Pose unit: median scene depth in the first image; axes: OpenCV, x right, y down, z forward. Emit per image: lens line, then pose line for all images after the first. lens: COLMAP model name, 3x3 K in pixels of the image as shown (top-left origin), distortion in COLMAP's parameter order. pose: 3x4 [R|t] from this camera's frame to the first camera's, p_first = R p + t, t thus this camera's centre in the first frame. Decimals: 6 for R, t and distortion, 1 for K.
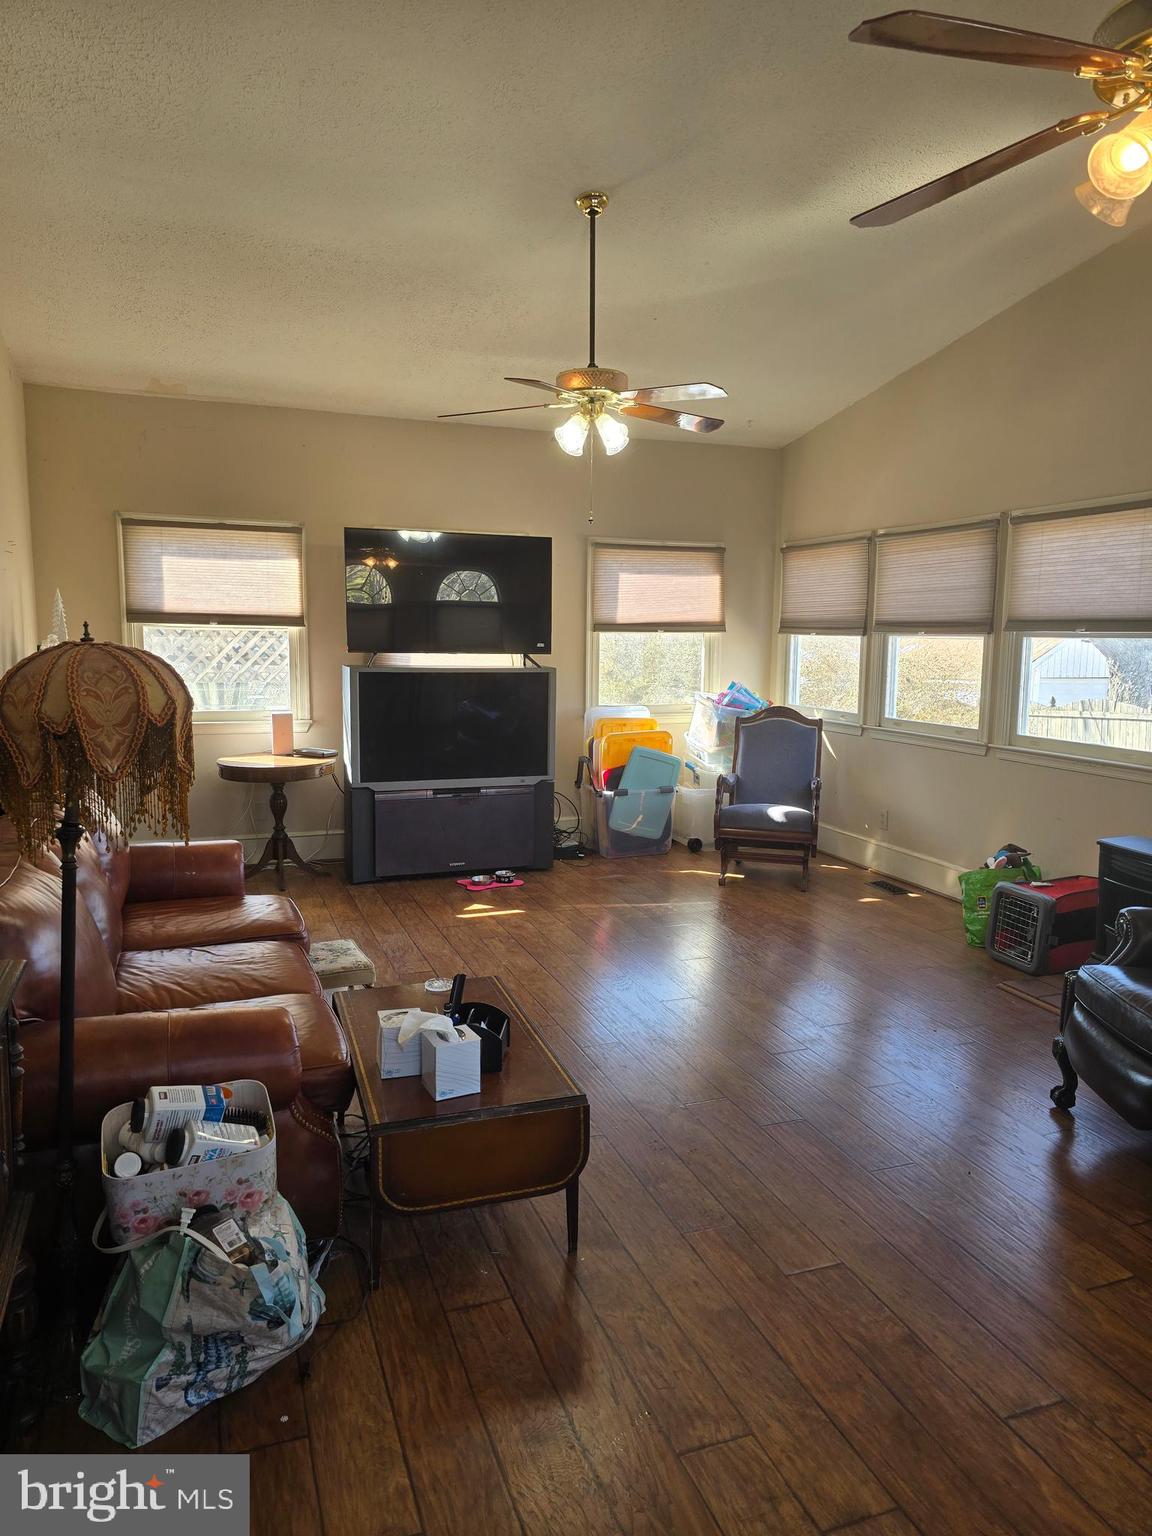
lens RADIAL K [[1030.6, 0, 578.8], [0, 1030.6, 767.4], [0, 0, 1]] dist [0.035561, -0.020182]
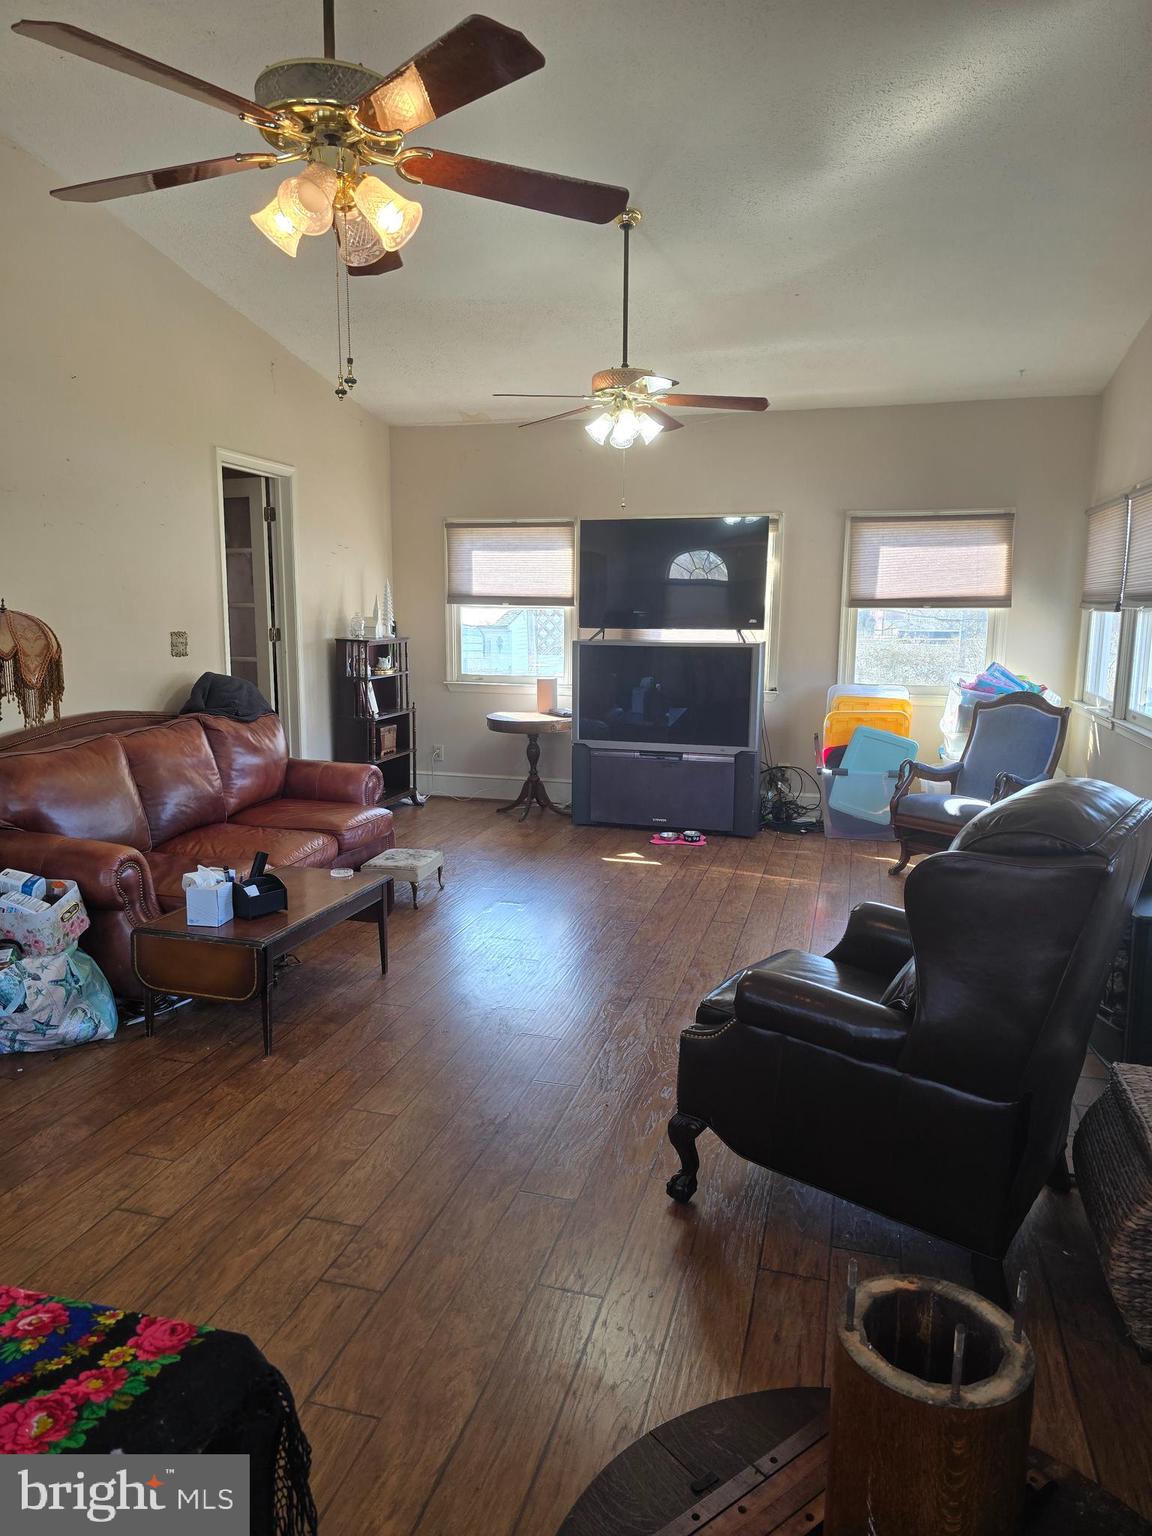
lens RADIAL K [[1030.6, 0, 560.4], [0, 1030.6, 766.1], [0, 0, 1]] dist [0.035561, -0.020182]
pose [[0.794505, 0.085043, -0.601274, 0.449399], [-0.076650, 0.996270, 0.039627, 0.000557], [0.602401, 0.014604, 0.798060, 0.054925]]
